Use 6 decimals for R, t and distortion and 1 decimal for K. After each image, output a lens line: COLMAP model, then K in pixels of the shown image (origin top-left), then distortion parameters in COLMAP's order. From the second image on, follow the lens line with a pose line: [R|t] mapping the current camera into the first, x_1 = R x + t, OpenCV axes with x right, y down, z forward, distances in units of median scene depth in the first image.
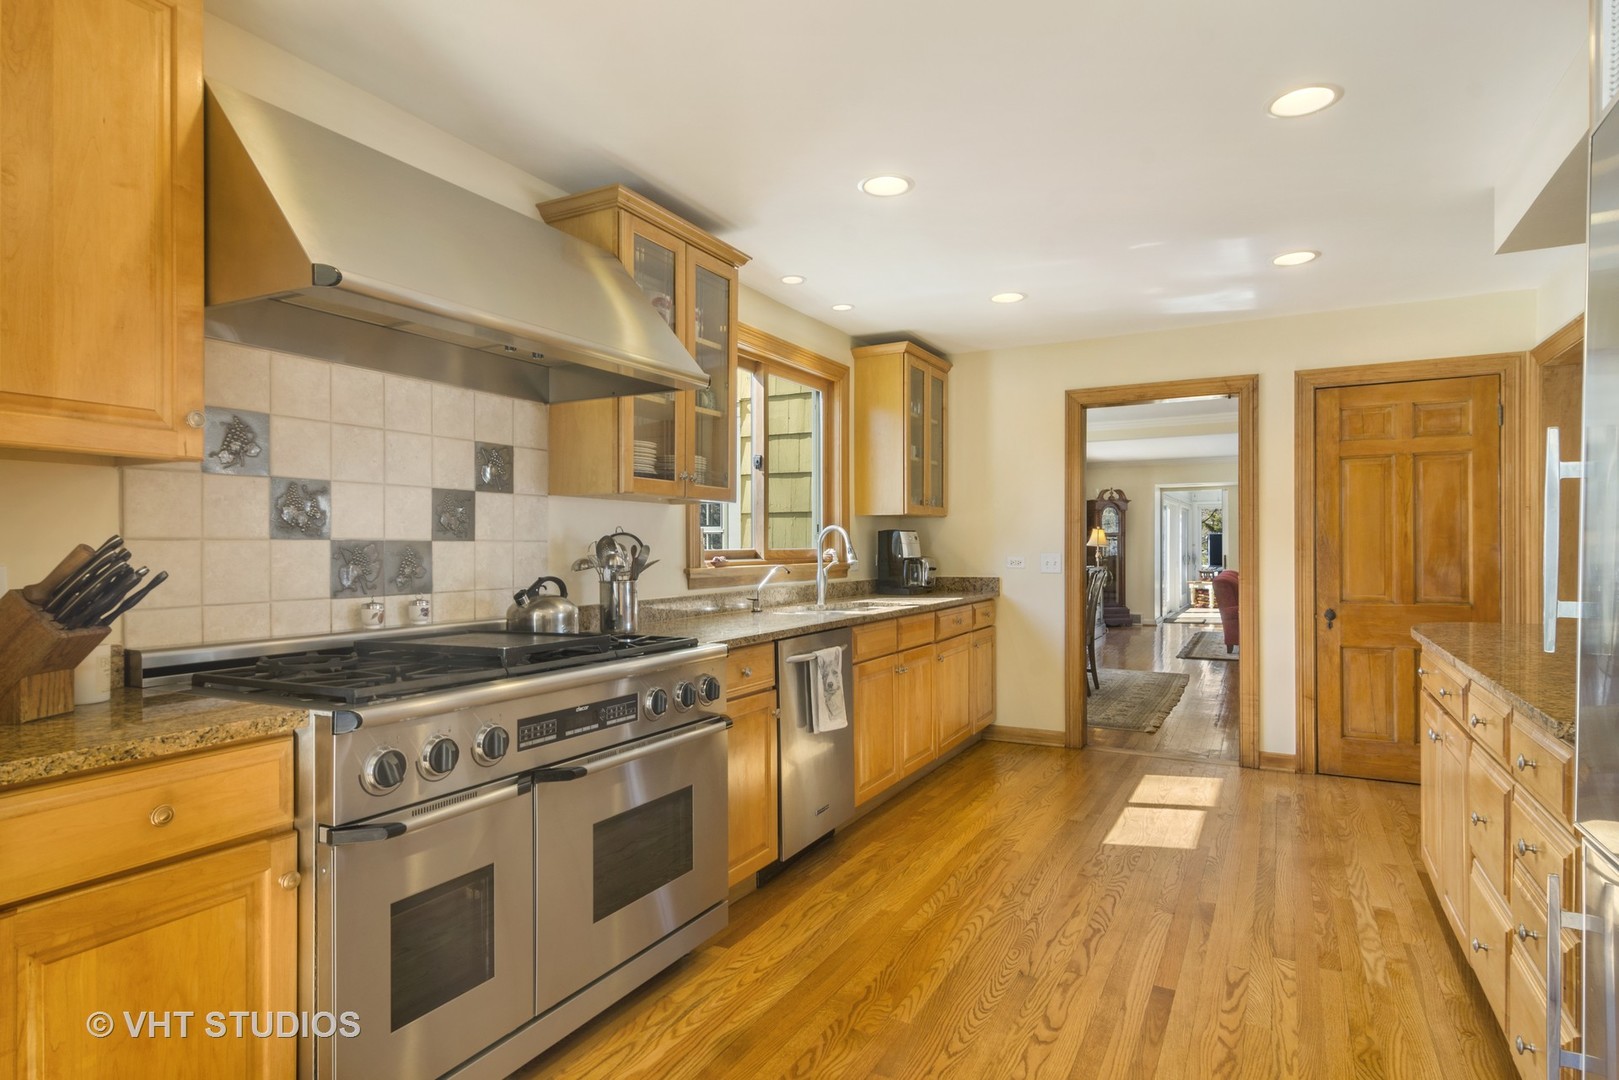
lens RADIAL K [[886.1, 0, 809.5], [0, 886.1, 540.0], [0, 0, 1]] dist [0.001173, 0.000508]
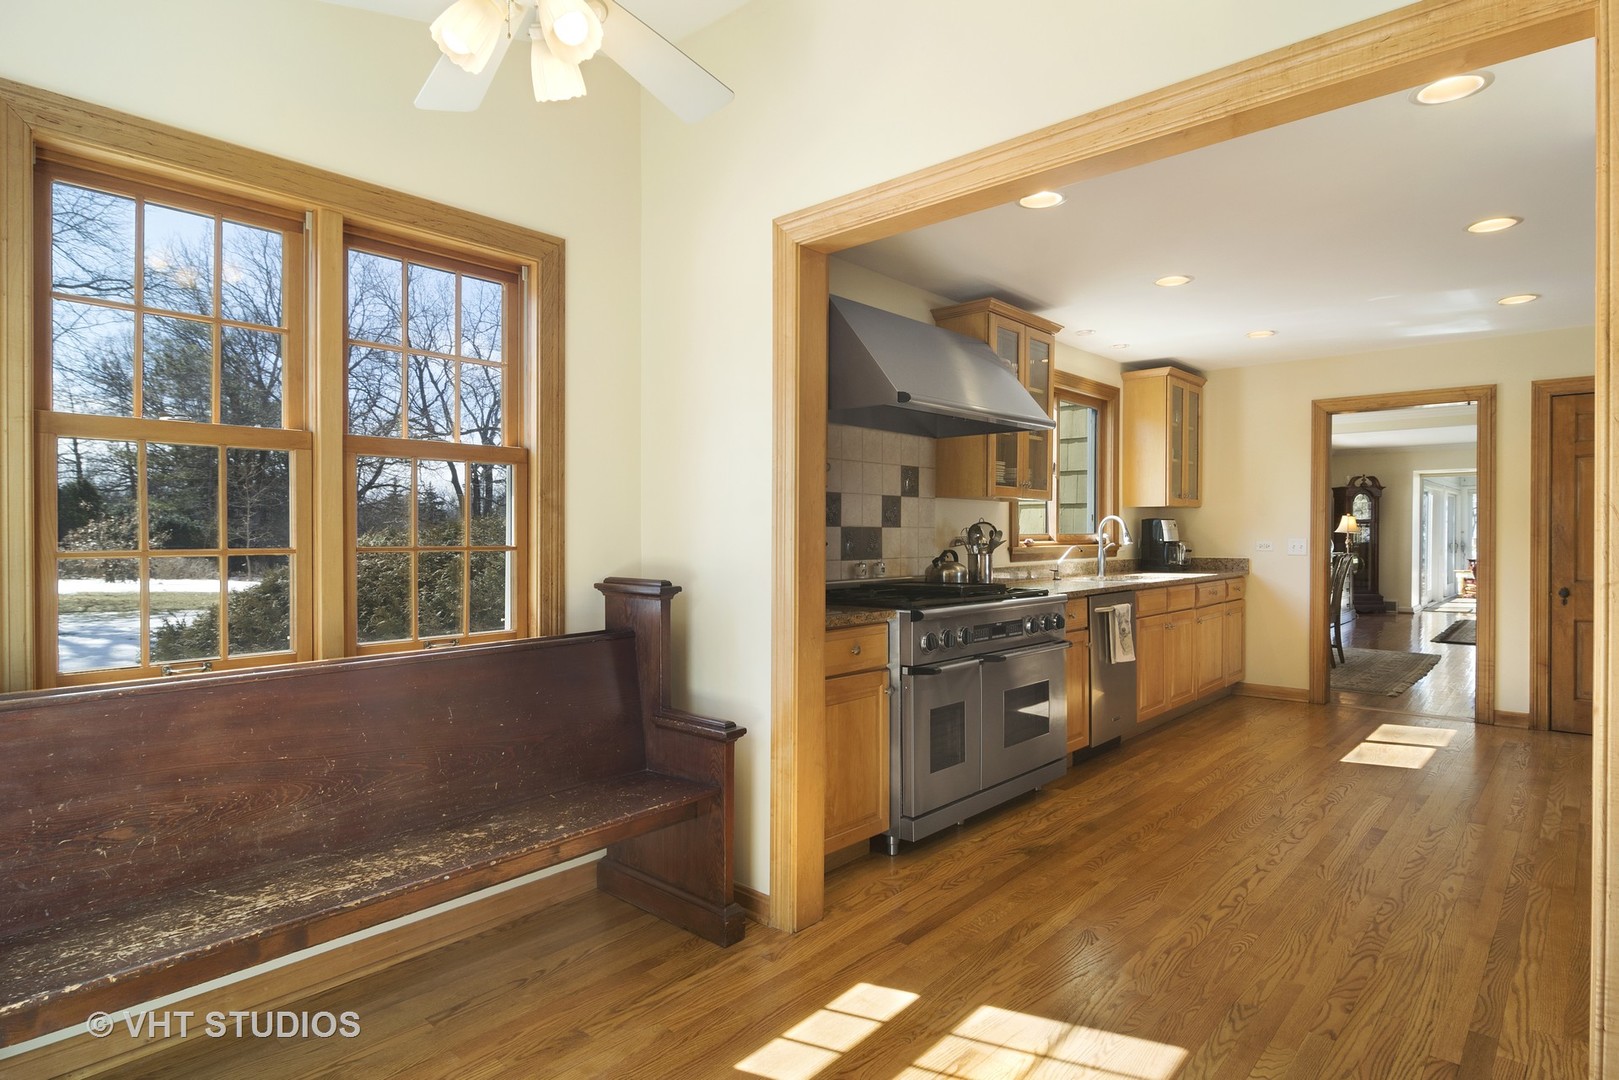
lens RADIAL K [[865.9, 0, 808.8], [0, 865.9, 533.0], [0, 0, 1]] dist [-0.000308, -0.002339]
pose [[0.969691, 0.004534, -0.244292, -0.104175], [-0.002366, 0.999955, 0.009170, -0.001549], [0.244322, -0.008314, 0.969658, -0.376662]]
